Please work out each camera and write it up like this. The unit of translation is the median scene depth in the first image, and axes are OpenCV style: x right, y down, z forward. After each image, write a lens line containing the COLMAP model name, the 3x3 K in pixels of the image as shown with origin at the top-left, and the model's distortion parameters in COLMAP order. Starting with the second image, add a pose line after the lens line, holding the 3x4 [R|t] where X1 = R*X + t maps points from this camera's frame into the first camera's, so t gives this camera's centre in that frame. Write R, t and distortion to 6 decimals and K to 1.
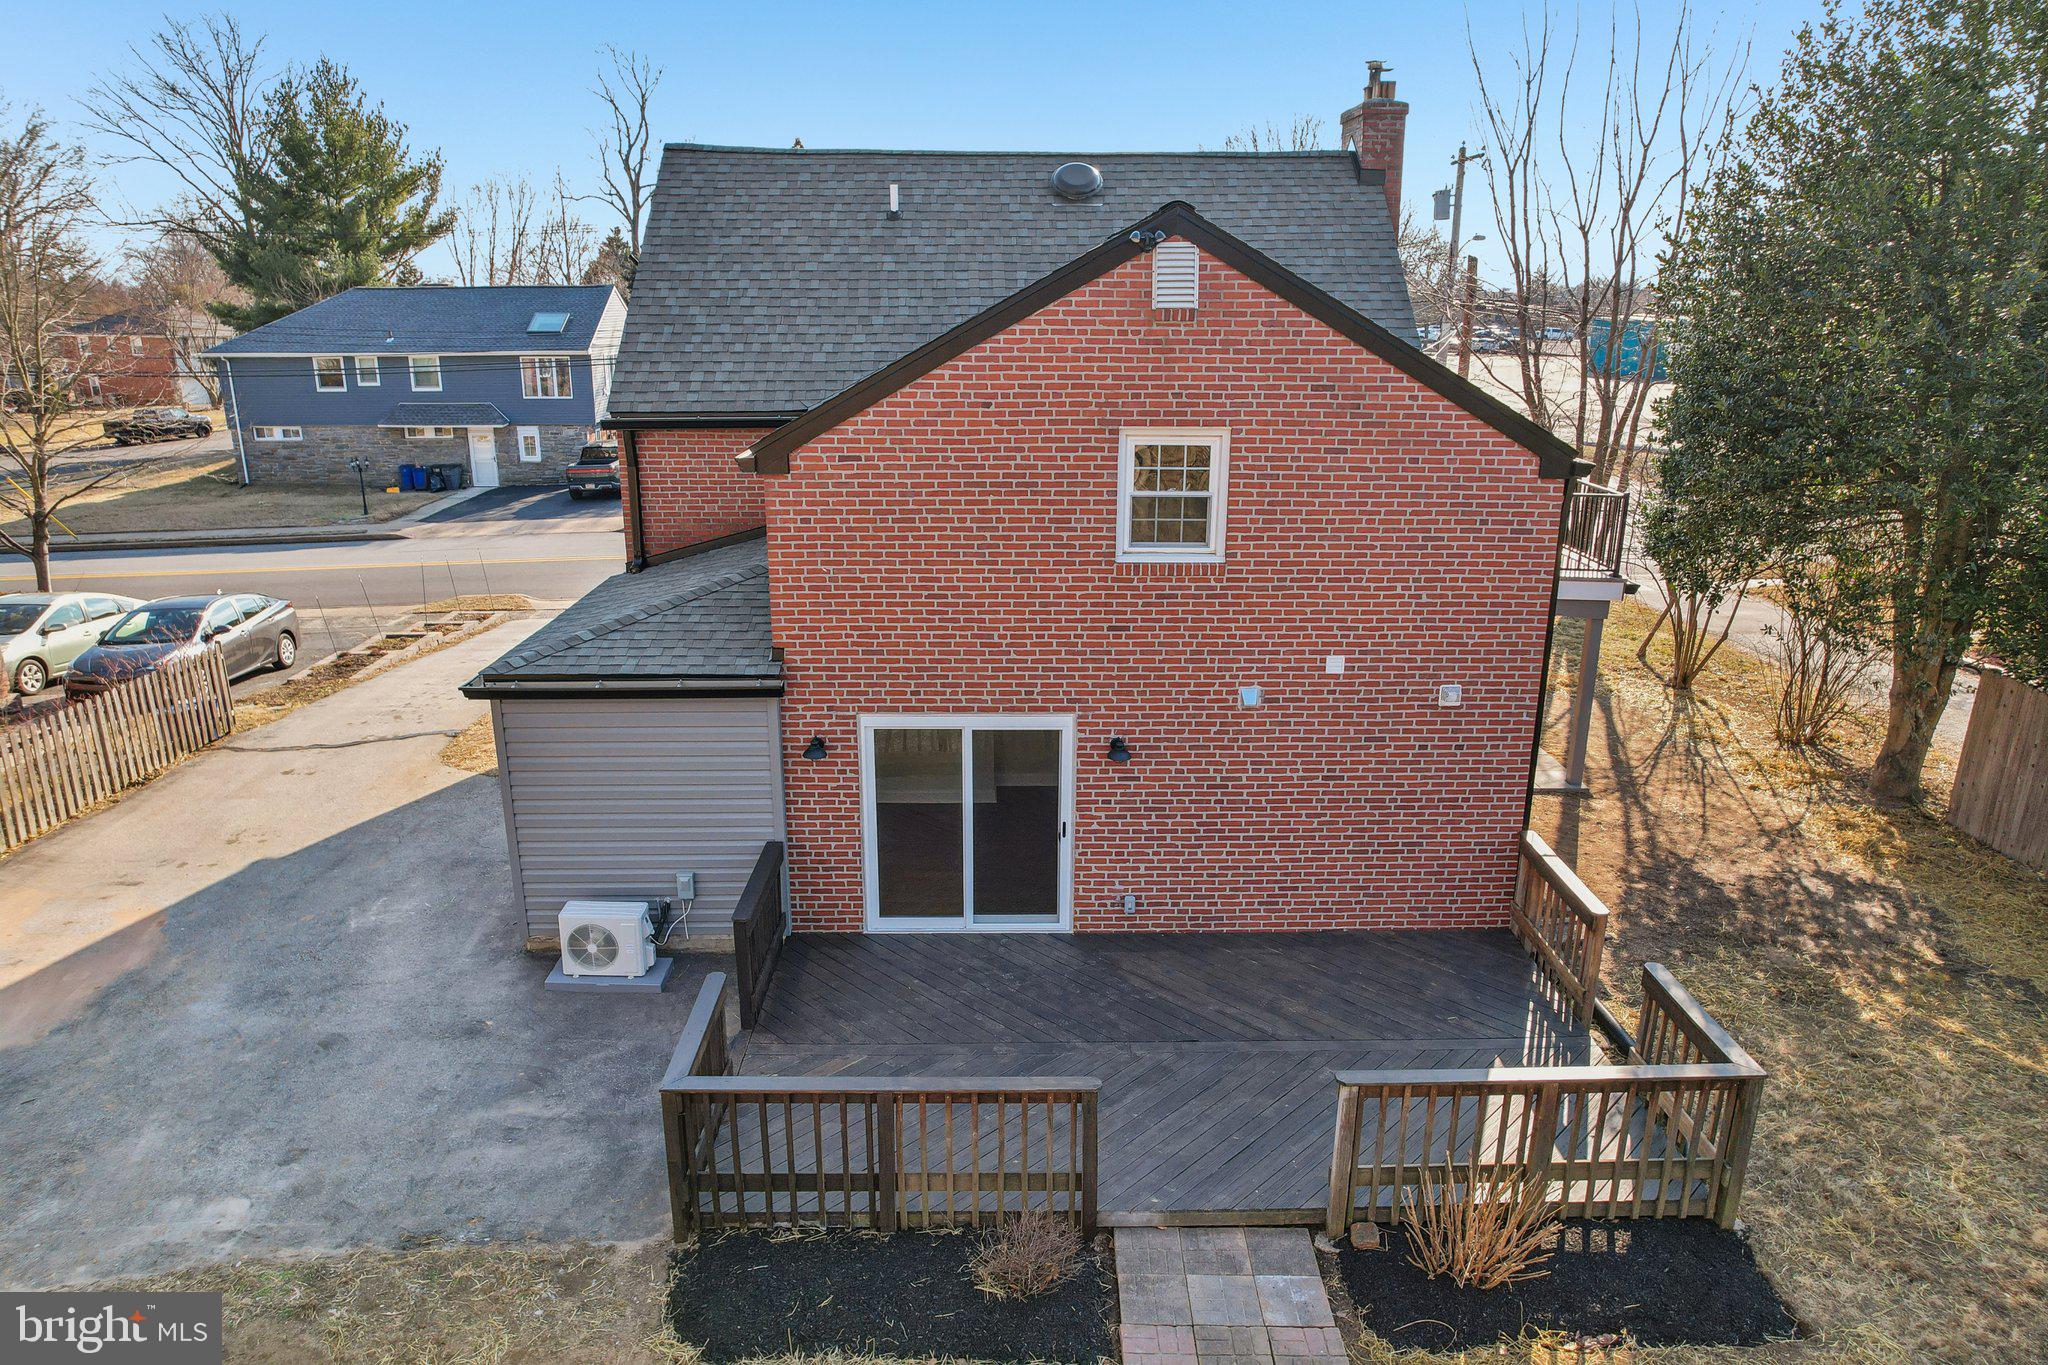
lens RADIAL K [[1331.0, 0, 1022.0], [0, 1331.0, 690.7], [0, 0, 1]] dist [-0.060911, 0.045852]
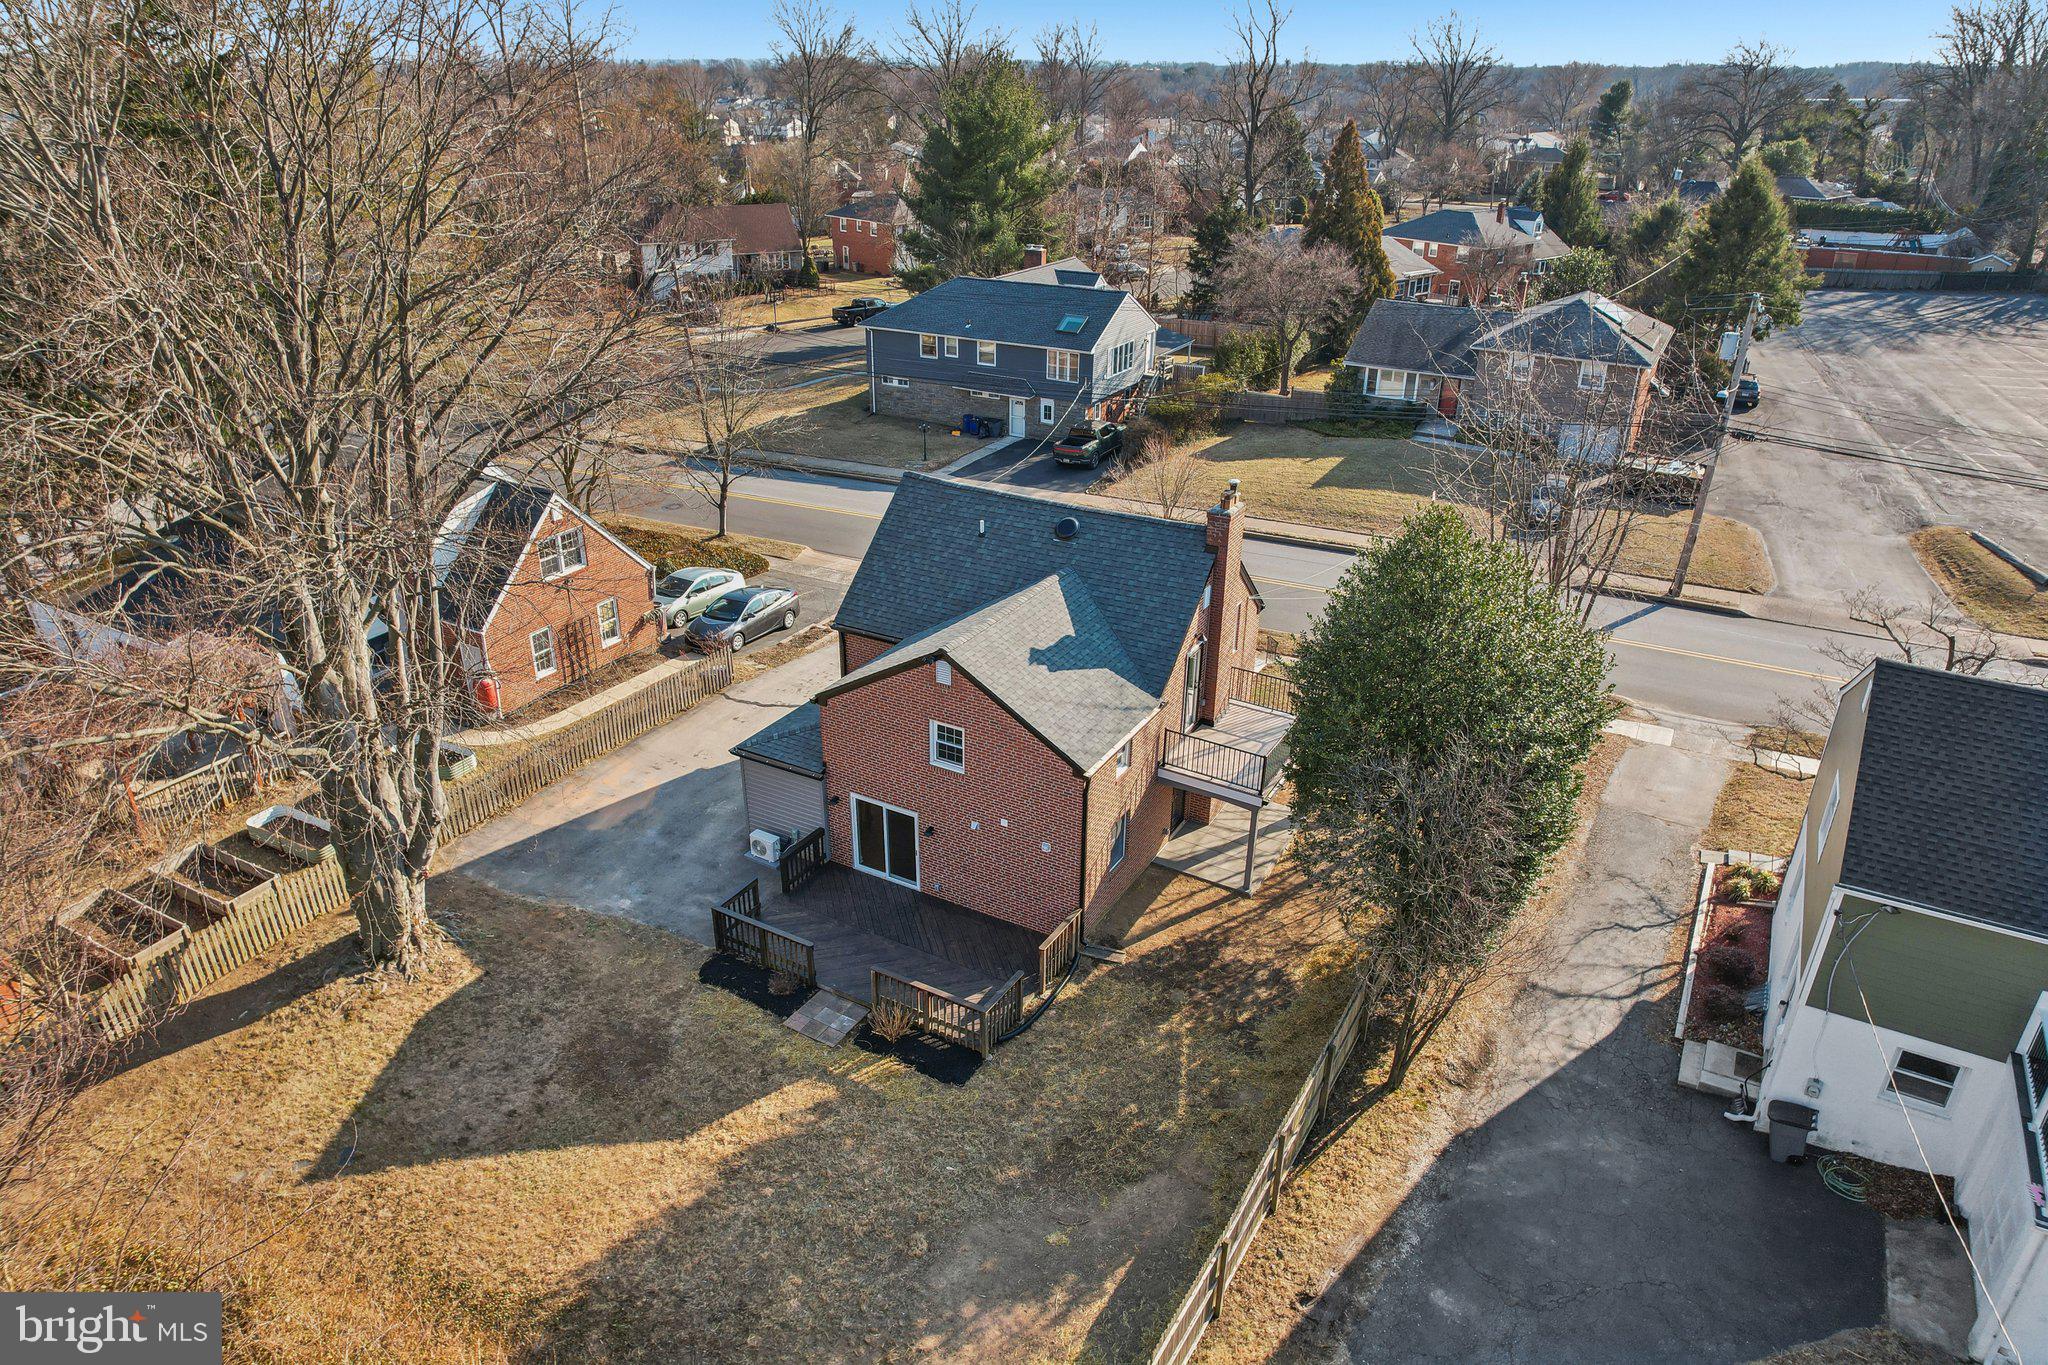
lens RADIAL K [[1331.0, 0, 1007.9], [0, 1331.0, 670.8], [0, 0, 1]] dist [-0.060911, 0.045852]
pose [[0.859663, 0.217181, -0.462399, 1.252236], [-0.150816, 0.972684, 0.176466, -0.693661], [0.488093, -0.081964, 0.868935, -1.071891]]
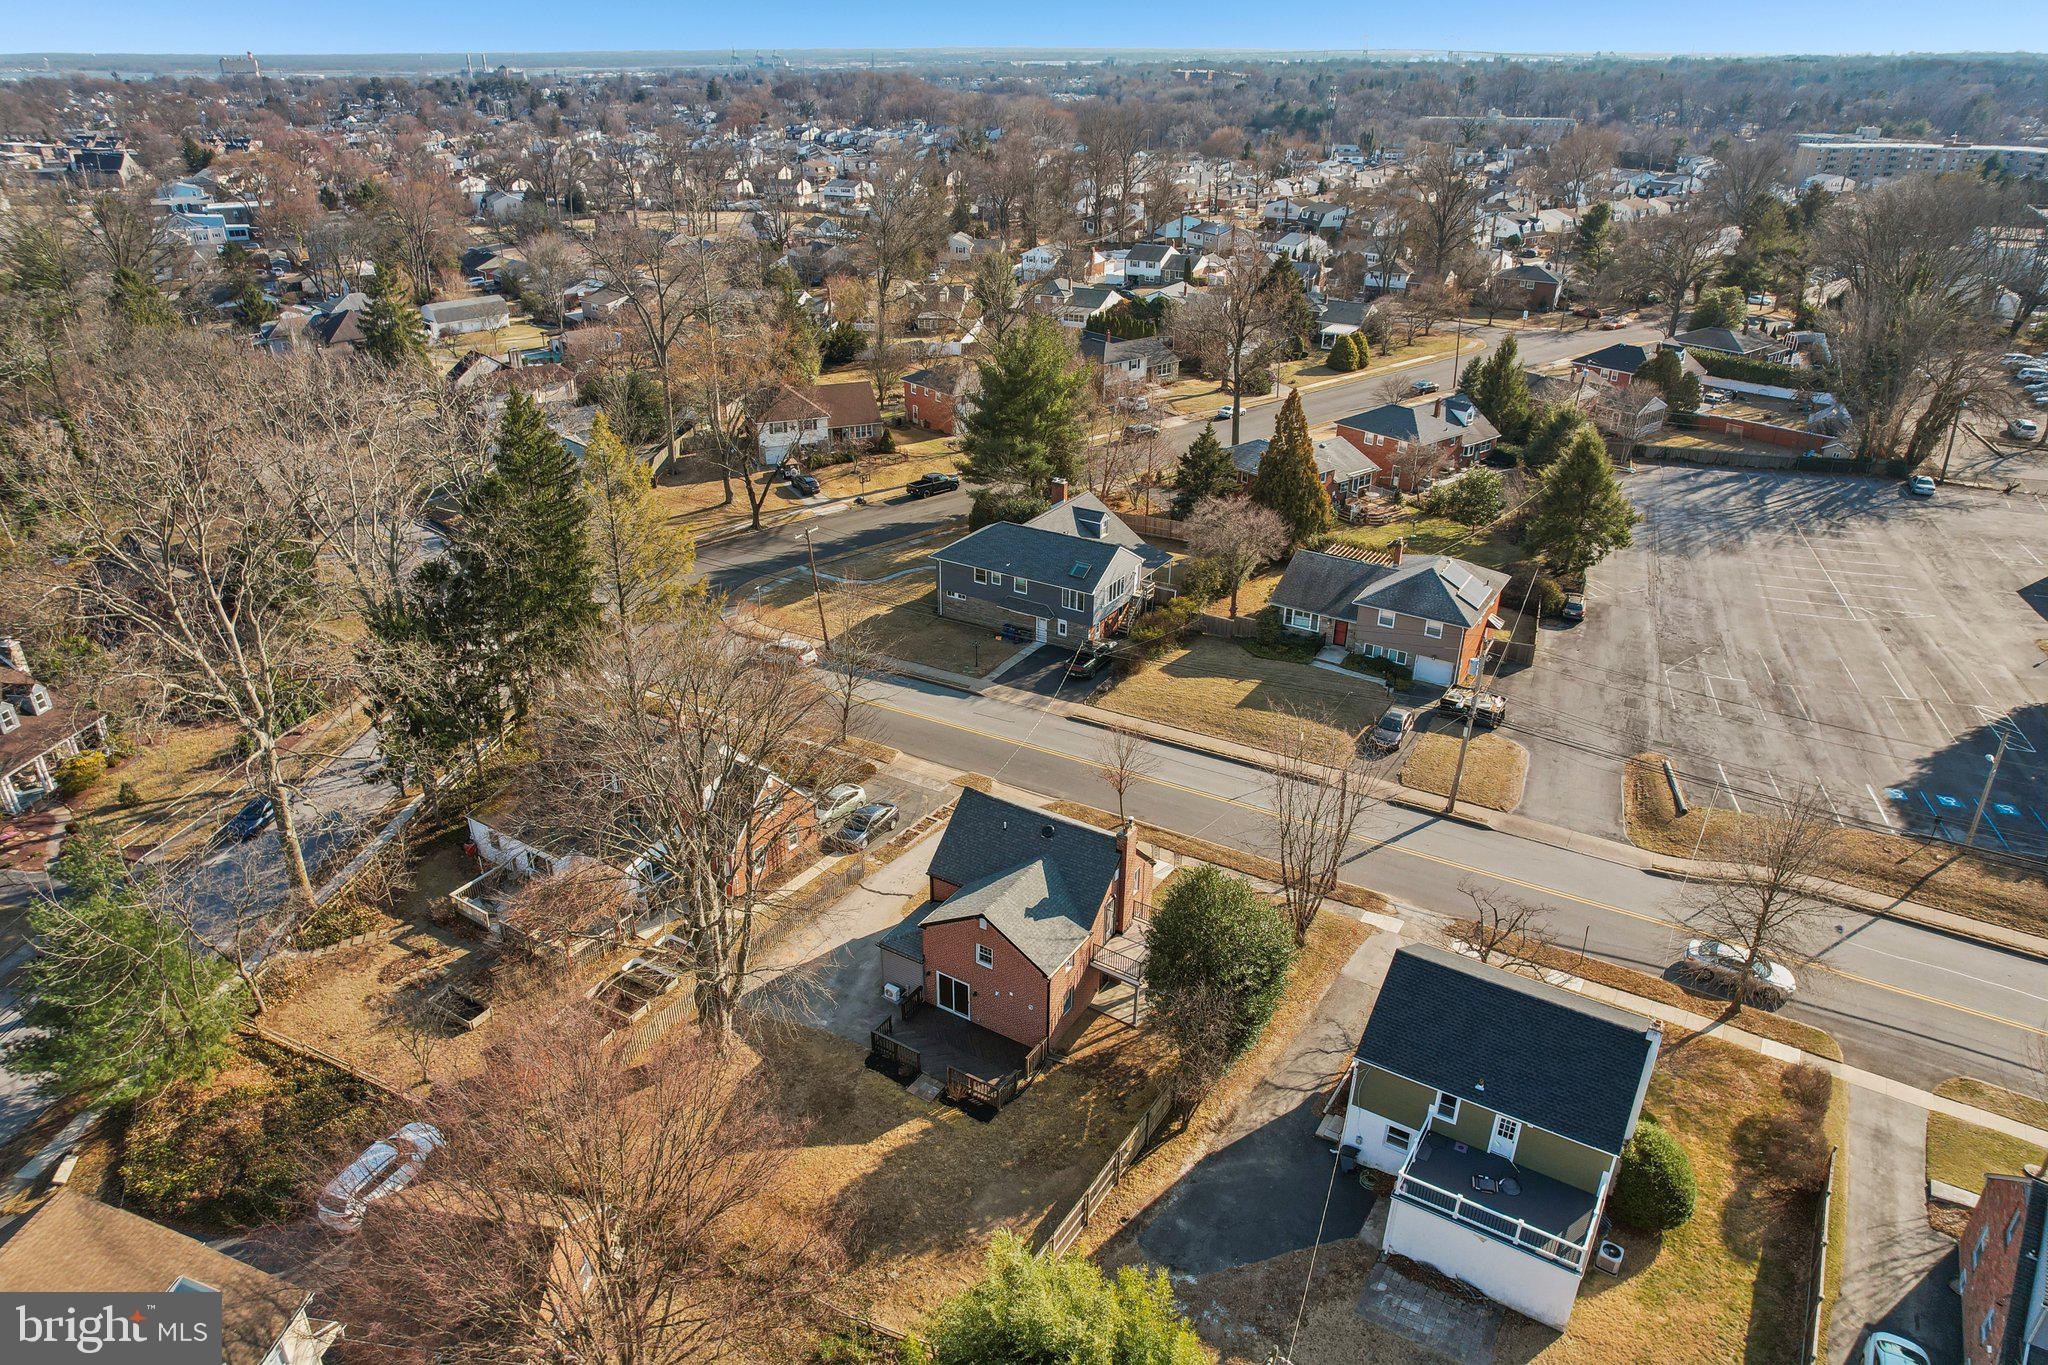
lens RADIAL K [[1331.0, 0, 979.6], [0, 1331.0, 601.1], [0, 0, 1]] dist [-0.060911, 0.045852]
pose [[0.827778, 0.208874, -0.520726, 2.355068], [-0.155820, 0.977193, 0.144271, -2.110145], [0.538984, -0.038284, 0.841445, -3.157294]]
